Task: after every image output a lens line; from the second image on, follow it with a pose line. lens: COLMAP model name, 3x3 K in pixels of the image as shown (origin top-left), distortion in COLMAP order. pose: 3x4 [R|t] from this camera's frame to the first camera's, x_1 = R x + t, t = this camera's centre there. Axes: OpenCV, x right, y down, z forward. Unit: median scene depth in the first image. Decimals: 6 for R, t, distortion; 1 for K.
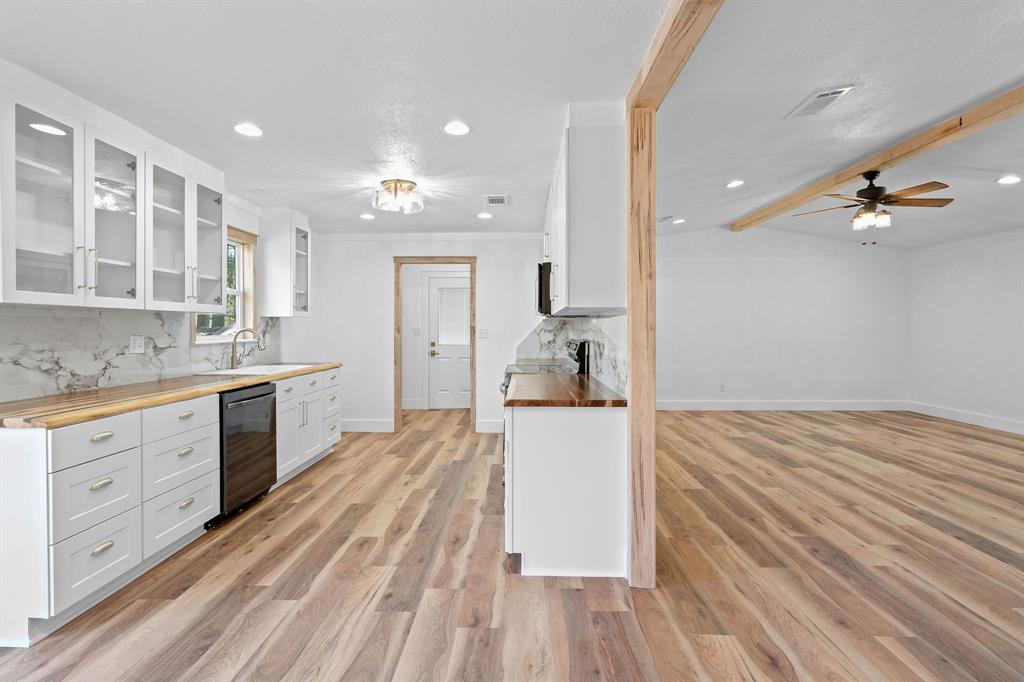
lens RADIAL K [[484.5, 0, 511.3], [0, 484.5, 333.7], [0, 0, 1]] dist [0.000308, 0.000167]
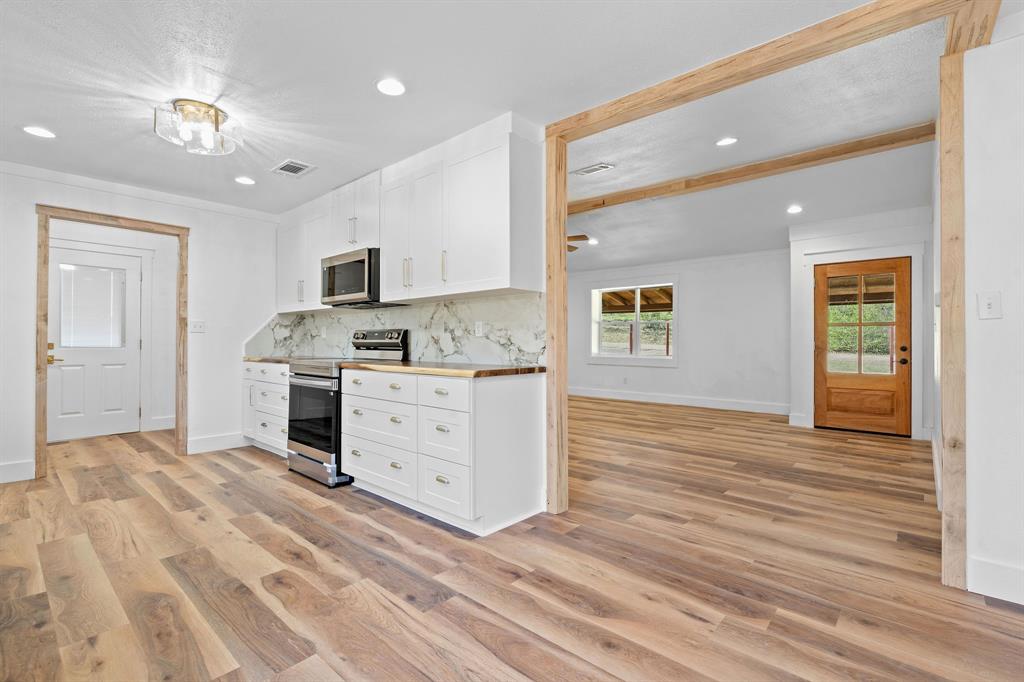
lens RADIAL K [[465.2, 0, 514.2], [0, 465.2, 340.6], [0, 0, 1]] dist [0.001159, 0.000530]
pose [[0.647745, 0.002184, 0.761854, -0.496060], [0.009210, 0.999900, -0.010697, 0.056534], [-0.761802, 0.013946, 0.647660, 0.197818]]
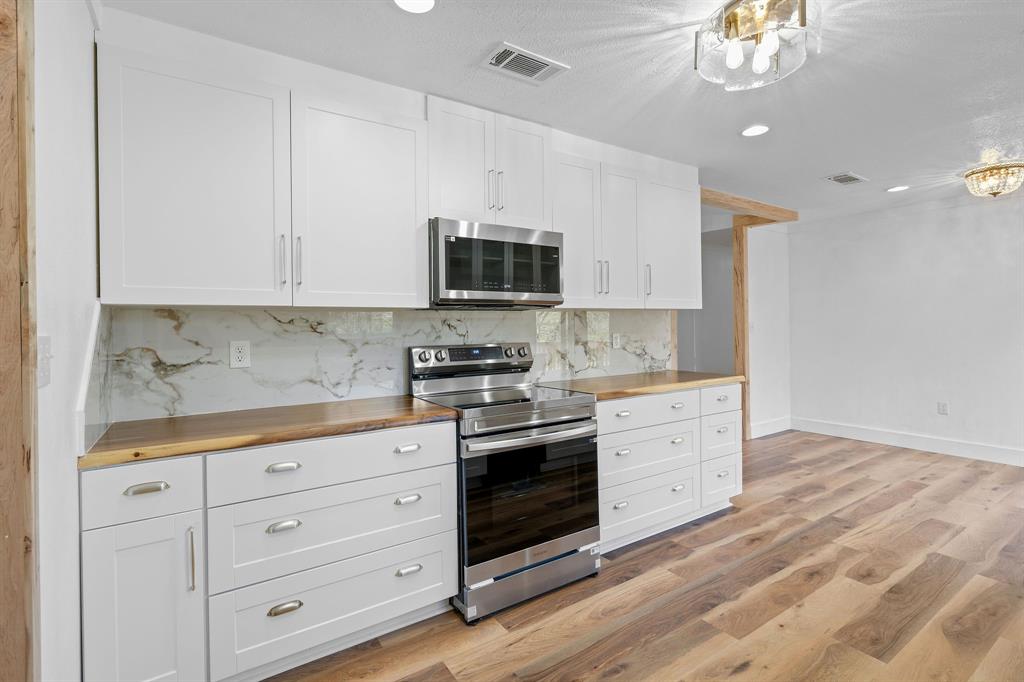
lens RADIAL K [[478.8, 0, 522.0], [0, 478.8, 328.4], [0, 0, 1]] dist [-0.000007, 0.000418]
pose [[-0.579297, 0.001598, 0.815115, -0.511832], [0.021740, 0.999673, 0.013491, -0.019753], [-0.814827, 0.025536, -0.579142, 1.569768]]
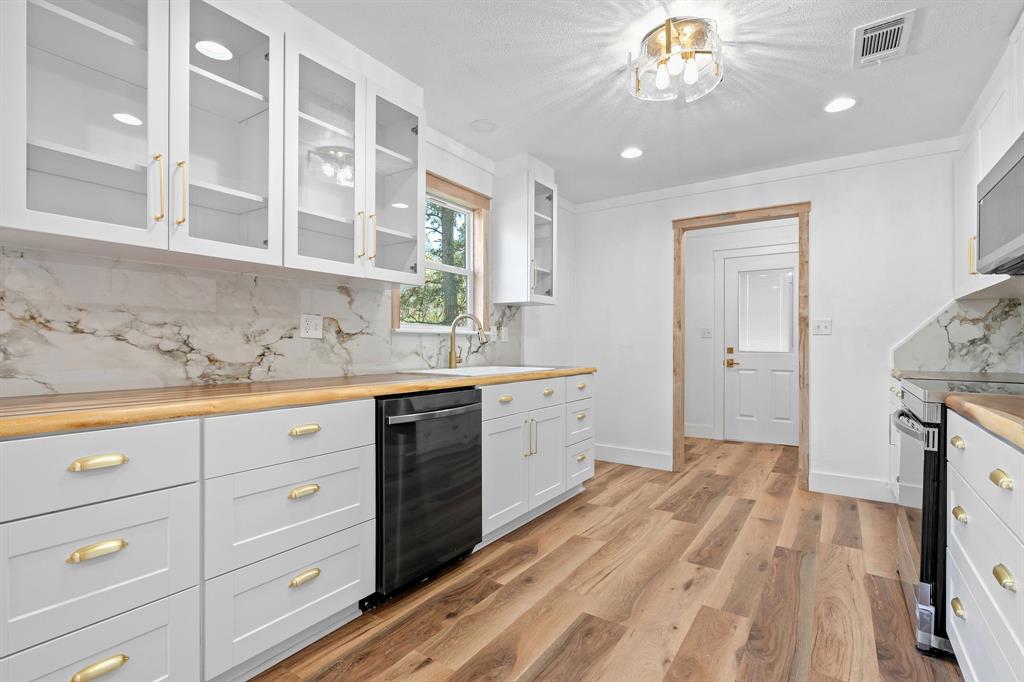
lens RADIAL K [[480.1, 0, 515.8], [0, 480.1, 343.8], [0, 0, 1]] dist [-0.001882, -0.000019]
pose [[0.843011, -0.000569, -0.537895, -0.098494], [-0.007466, 0.999891, -0.012760, 0.049527], [0.537844, 0.014772, 0.842915, 0.482161]]
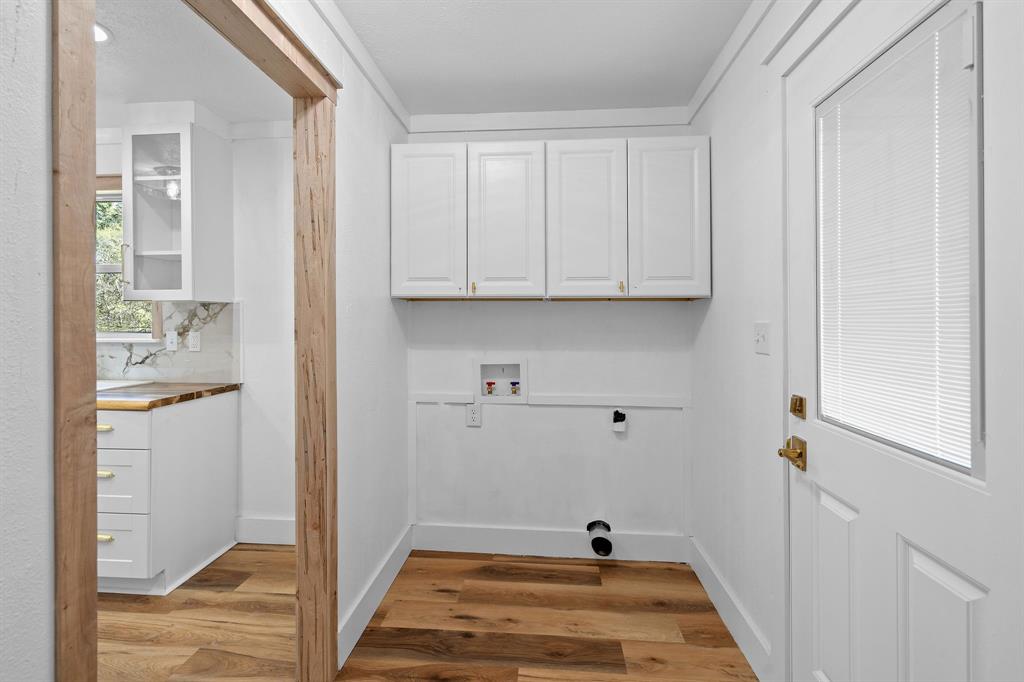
lens RADIAL K [[474.8, 0, 510.9], [0, 474.8, 320.7], [0, 0, 1]] dist [-0.000333, 0.000303]
pose [[-0.060626, -0.003177, -0.998155, 0.073999], [-0.012935, 0.999913, -0.002397, -0.021824], [0.998077, 0.012766, -0.060662, 1.888095]]
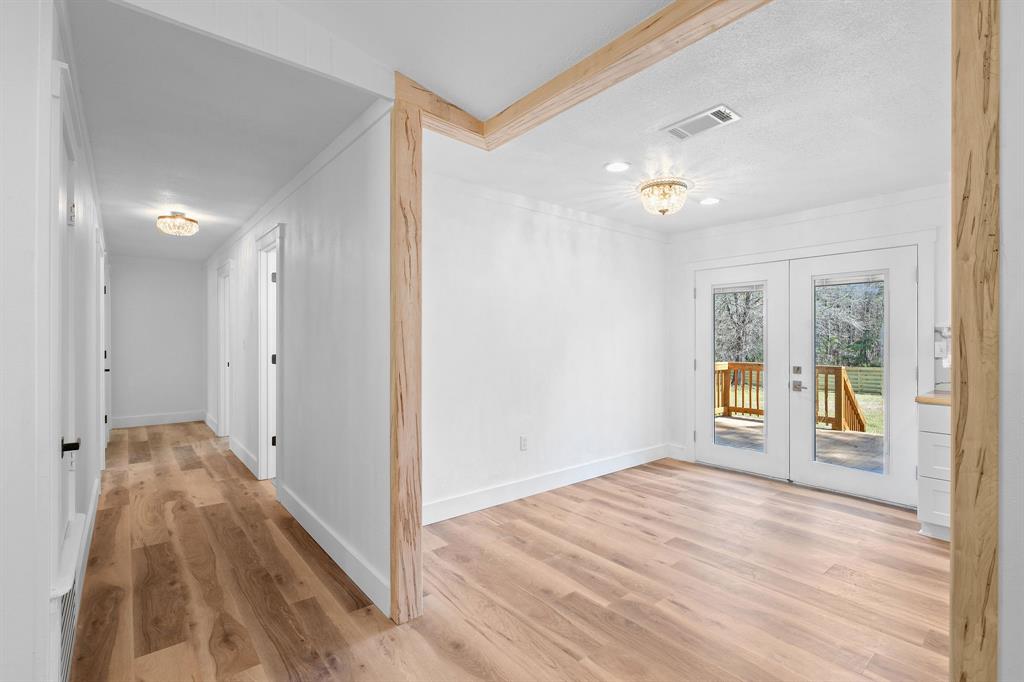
lens RADIAL K [[473.1, 0, 512.0], [0, 473.1, 341.0], [0, 0, 1]] dist [0.000128, 0.000040]
pose [[-0.754917, -0.004643, -0.655803, 0.605495], [-0.010388, 0.999934, 0.004879, -0.001439], [0.655738, 0.010496, -0.754916, 0.706899]]
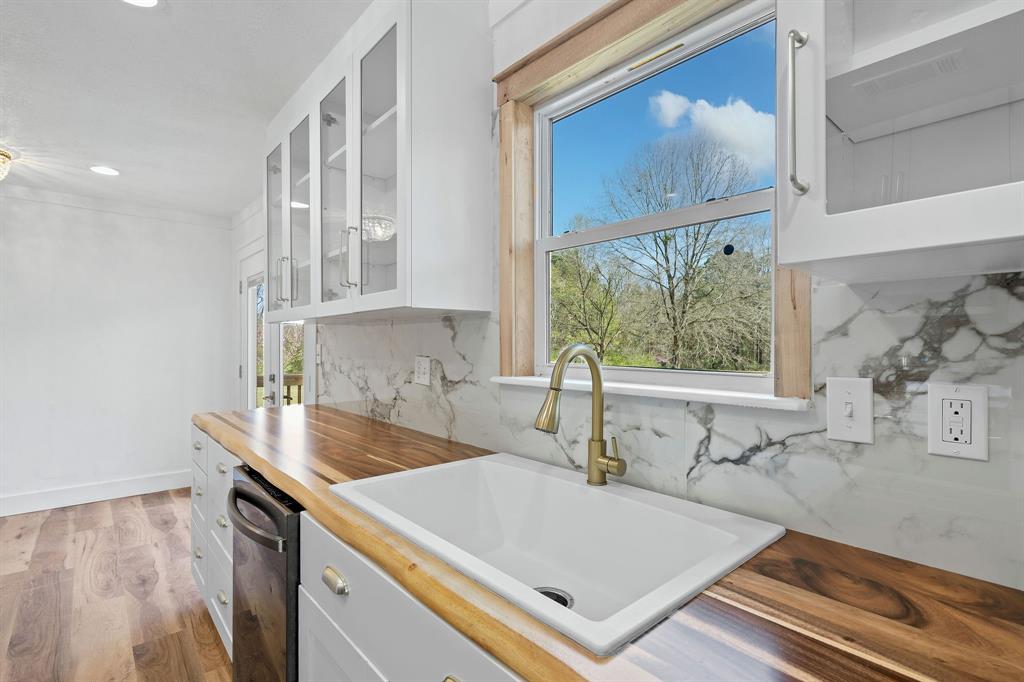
lens RADIAL K [[485.9, 0, 512.0], [0, 485.9, 341.0], [0, 0, 1]] dist [-0.000126, -0.000032]
pose [[-0.735164, -0.006303, -0.677860, -0.380499], [-0.010989, 0.999936, 0.002621, -0.016061], [0.677801, 0.009376, -0.735186, 1.351910]]
